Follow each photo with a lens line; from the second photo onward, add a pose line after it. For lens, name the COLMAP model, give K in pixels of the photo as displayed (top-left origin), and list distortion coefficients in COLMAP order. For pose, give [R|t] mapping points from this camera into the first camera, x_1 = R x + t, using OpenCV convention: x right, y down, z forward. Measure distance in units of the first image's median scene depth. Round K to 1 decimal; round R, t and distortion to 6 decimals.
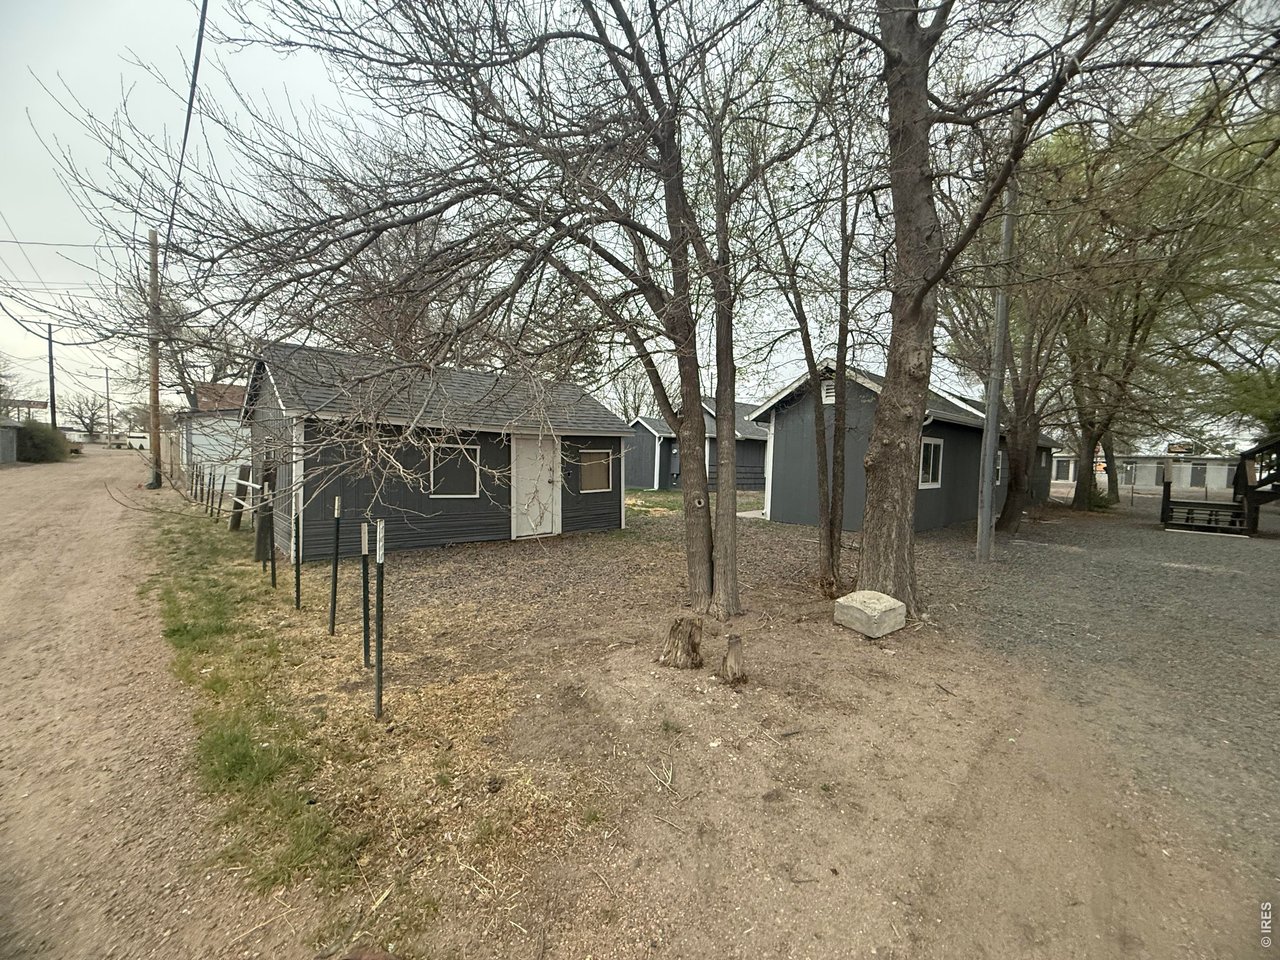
lens RADIAL K [[510.9, 0, 635.8], [0, 510.9, 479.8], [0, 0, 1]] dist [0.000469, -0.000154]
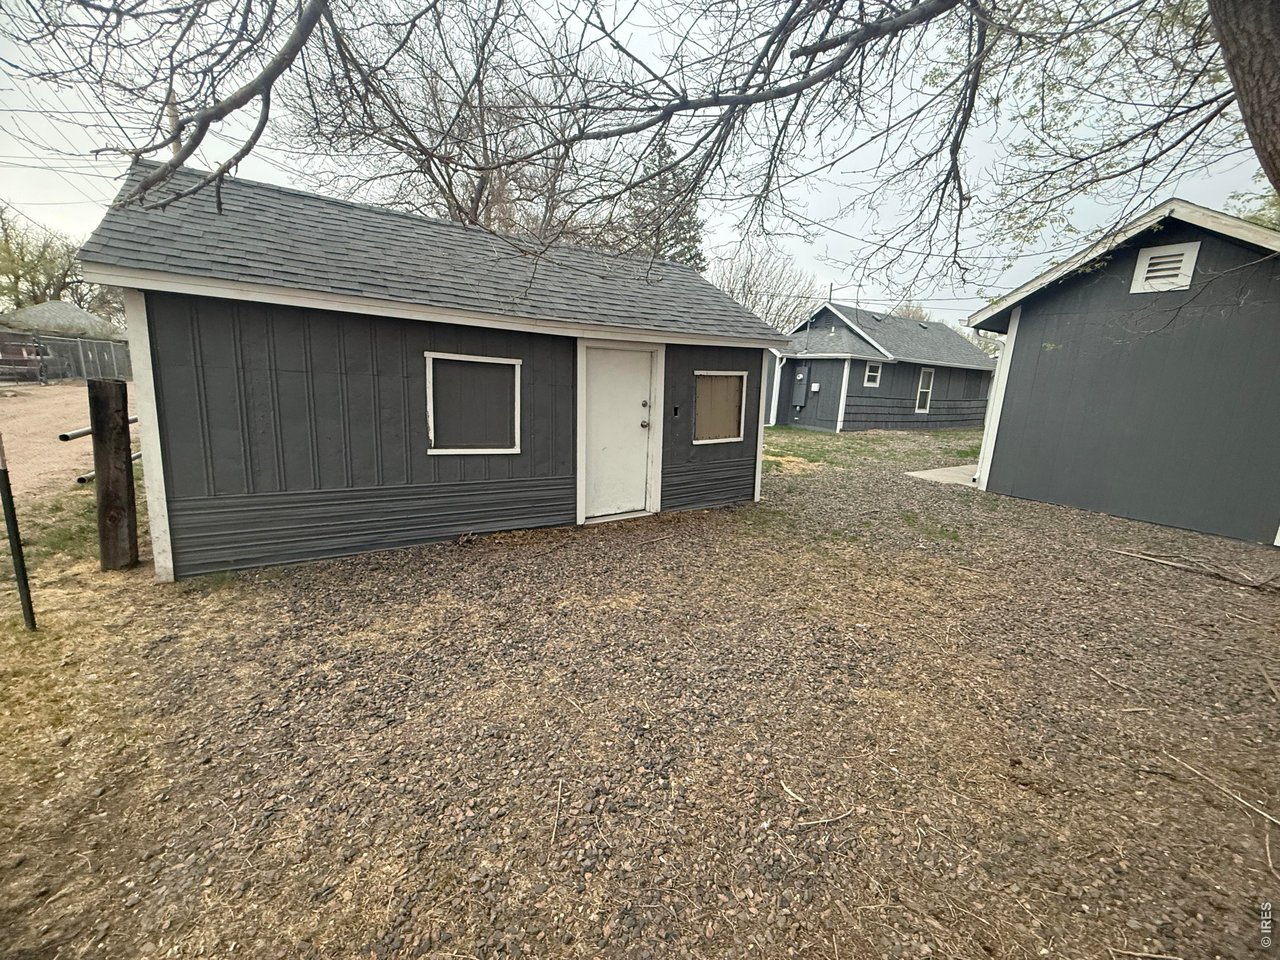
lens RADIAL K [[510.9, 0, 635.8], [0, 510.9, 479.8], [0, 0, 1]] dist [0.000469, -0.000154]
pose [[0.984571, 0.050483, -0.167548, -0.072386], [-0.025717, 0.988829, 0.146816, -0.019132], [0.173088, -0.140242, 0.974871, 0.399373]]
